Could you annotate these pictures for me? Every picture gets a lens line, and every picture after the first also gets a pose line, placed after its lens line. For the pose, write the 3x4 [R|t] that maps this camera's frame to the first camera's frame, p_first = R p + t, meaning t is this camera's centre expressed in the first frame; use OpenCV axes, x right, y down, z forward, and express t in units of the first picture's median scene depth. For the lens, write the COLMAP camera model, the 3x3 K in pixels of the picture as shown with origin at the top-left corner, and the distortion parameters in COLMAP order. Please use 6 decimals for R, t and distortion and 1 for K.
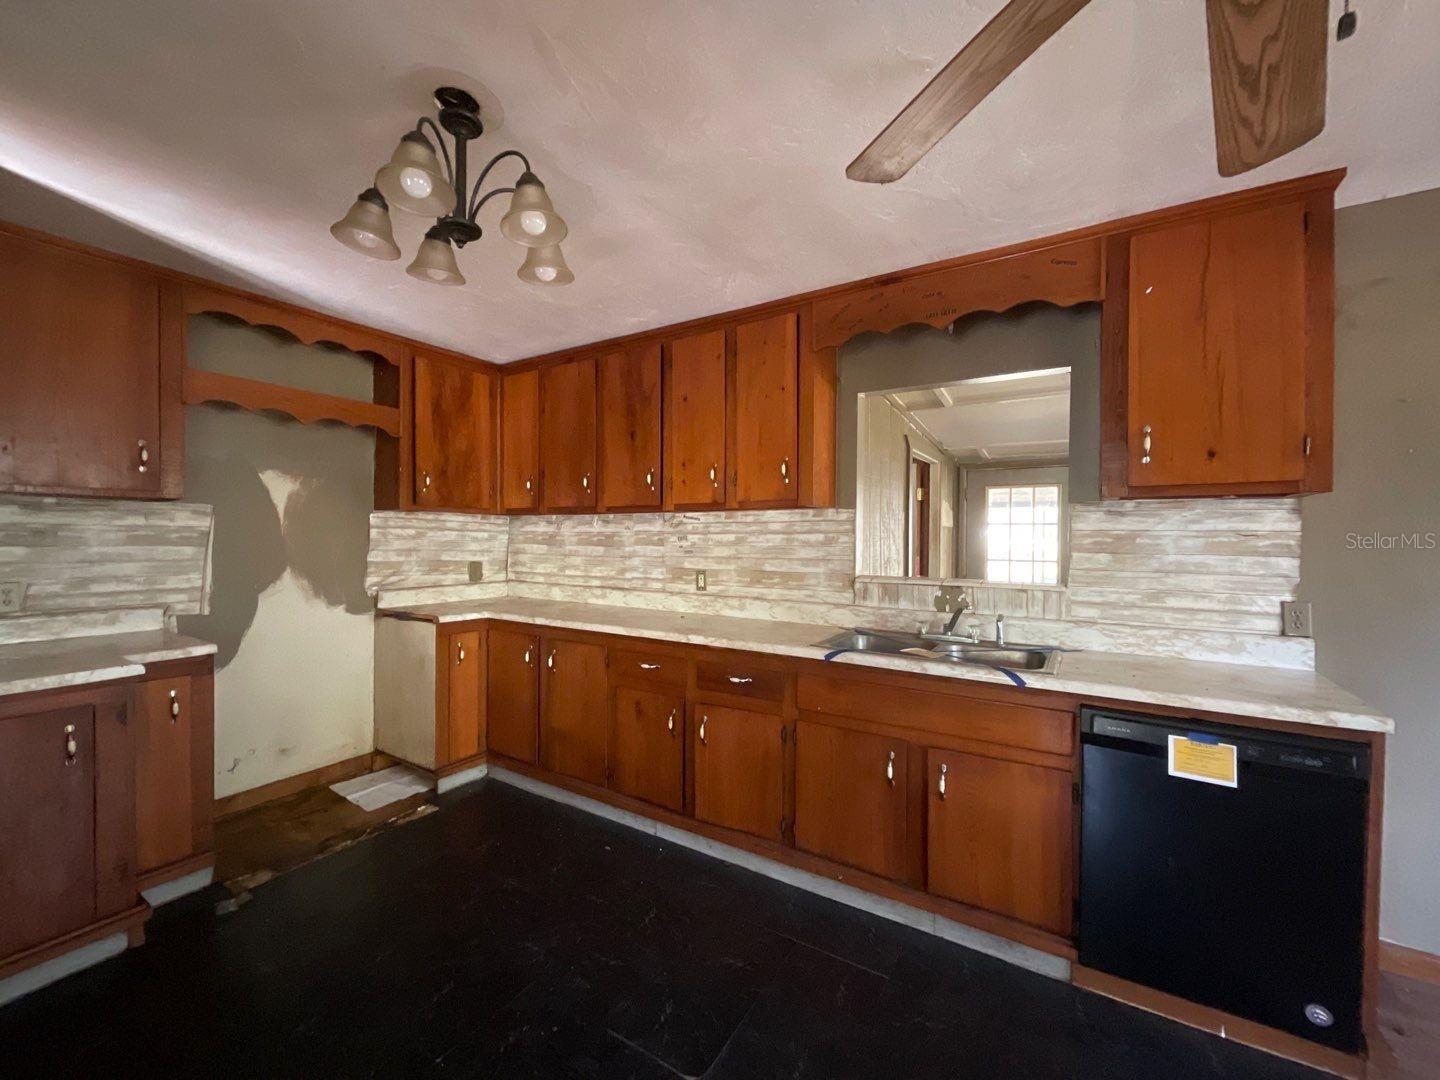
lens RADIAL K [[583.0, 0, 720.0], [0, 583.0, 540.0], [0, 0, 1]] dist [-0.000266, 0.000275]
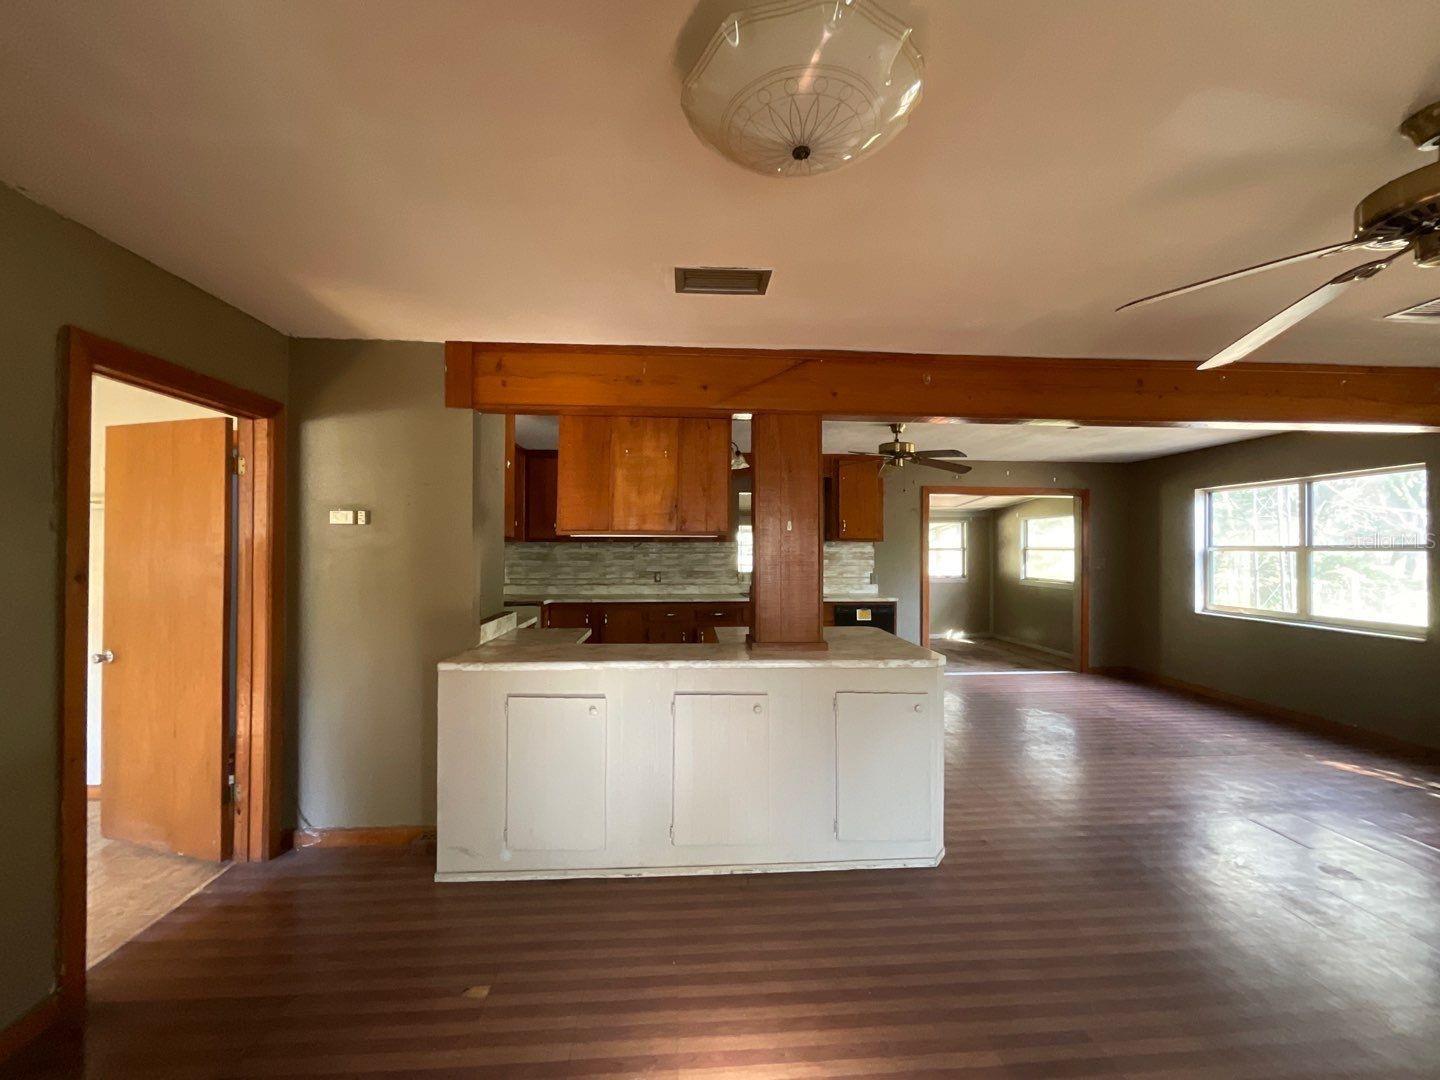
lens RADIAL K [[584.8, 0, 724.3], [0, 584.8, 538.6], [0, 0, 1]] dist [-0.000565, 0.000479]
pose [[0.806807, 0.004548, 0.590798, -1.054495], [0.007409, 0.999814, -0.017814, -0.024431], [-0.590769, 0.018749, 0.806623, -0.752505]]
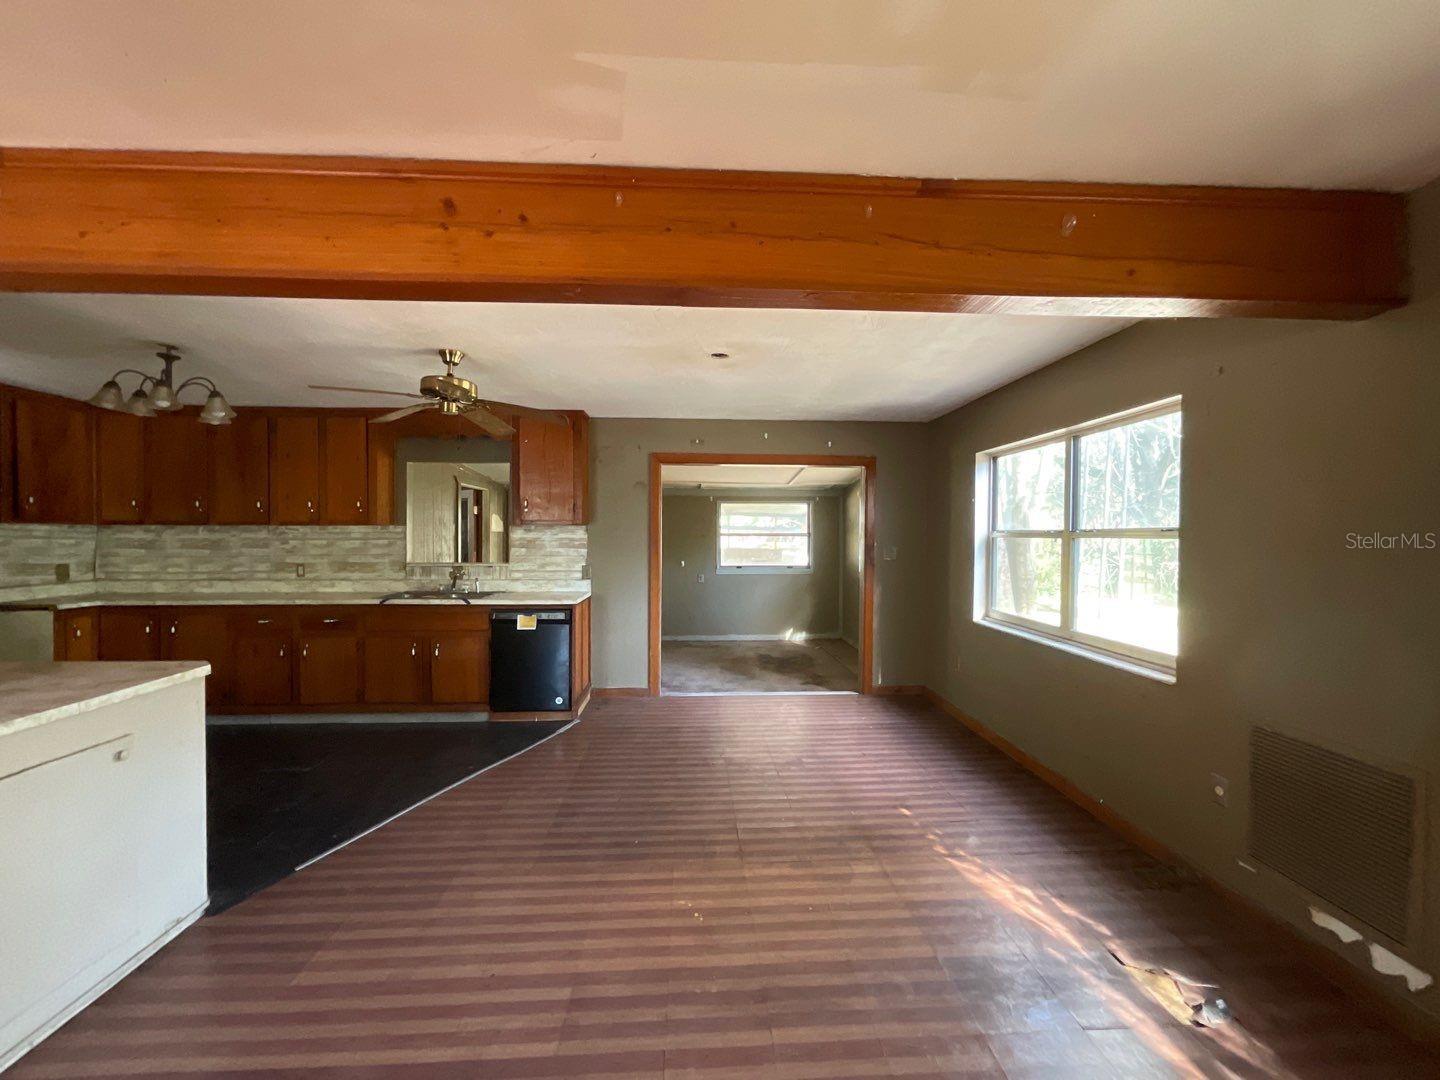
lens RADIAL K [[584.8, 0, 724.3], [0, 584.8, 538.6], [0, 0, 1]] dist [-0.000565, 0.000479]
pose [[0.817883, -0.009312, 0.575310, -0.004657], [0.006442, 0.999955, 0.007027, -0.018016], [-0.575349, -0.002041, 0.817906, -0.921889]]
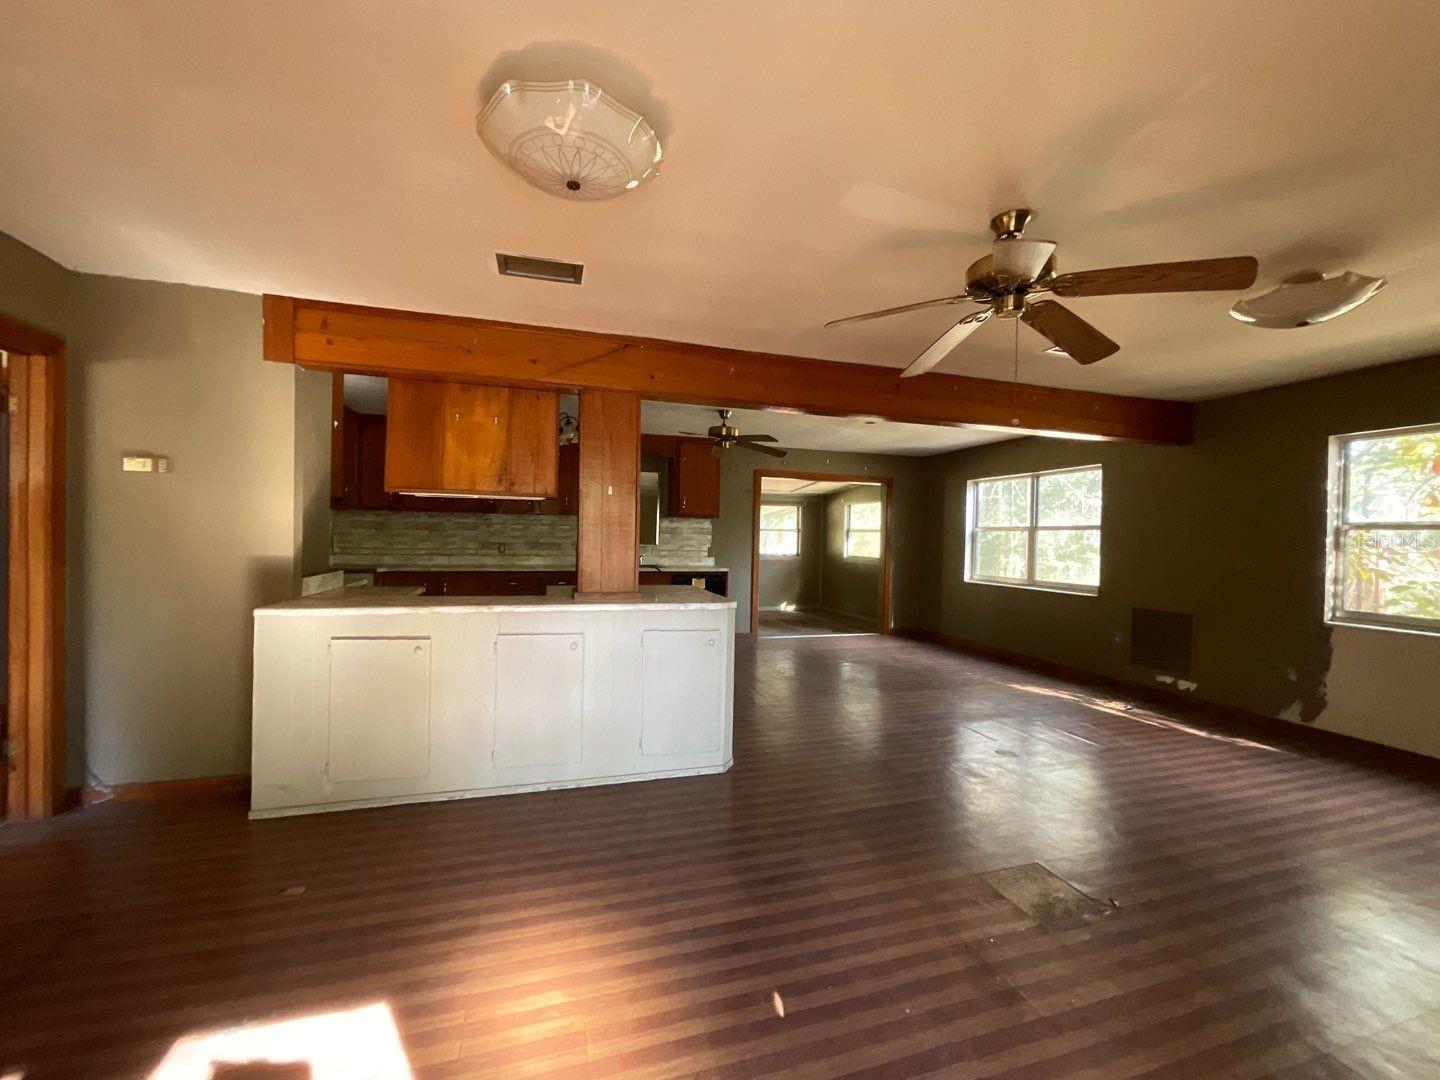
lens RADIAL K [[583.3, 0, 723.4], [0, 583.3, 539.3], [0, 0, 1]] dist [-0.000703, -0.000018]
pose [[0.654068, 0.001369, 0.756435, -1.086283], [-0.009879, 0.999929, 0.006732, 0.019533], [-0.756371, -0.011876, 0.654035, -0.911802]]
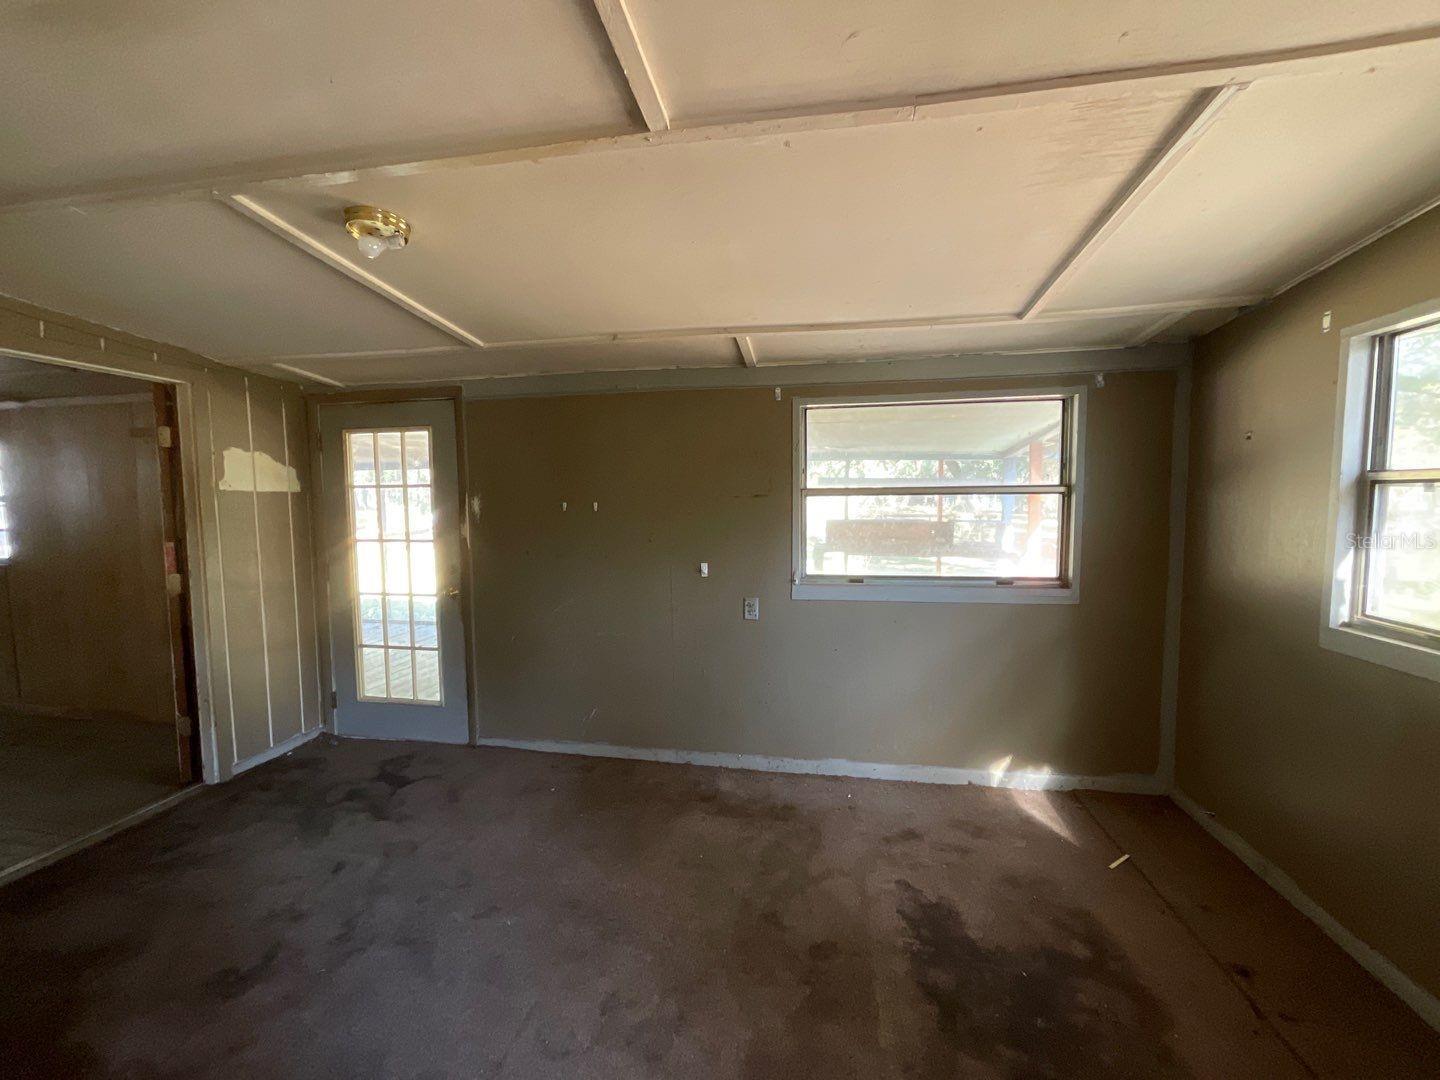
lens RADIAL K [[583.0, 0, 720.0], [0, 583.0, 540.0], [0, 0, 1]] dist [-0.000266, 0.000275]
pose [[0.923776, -0.044204, 0.380374, 0.987643], [0.019550, 0.997464, 0.068438, -0.006628], [-0.382435, -0.055785, 0.922297, 0.388667]]
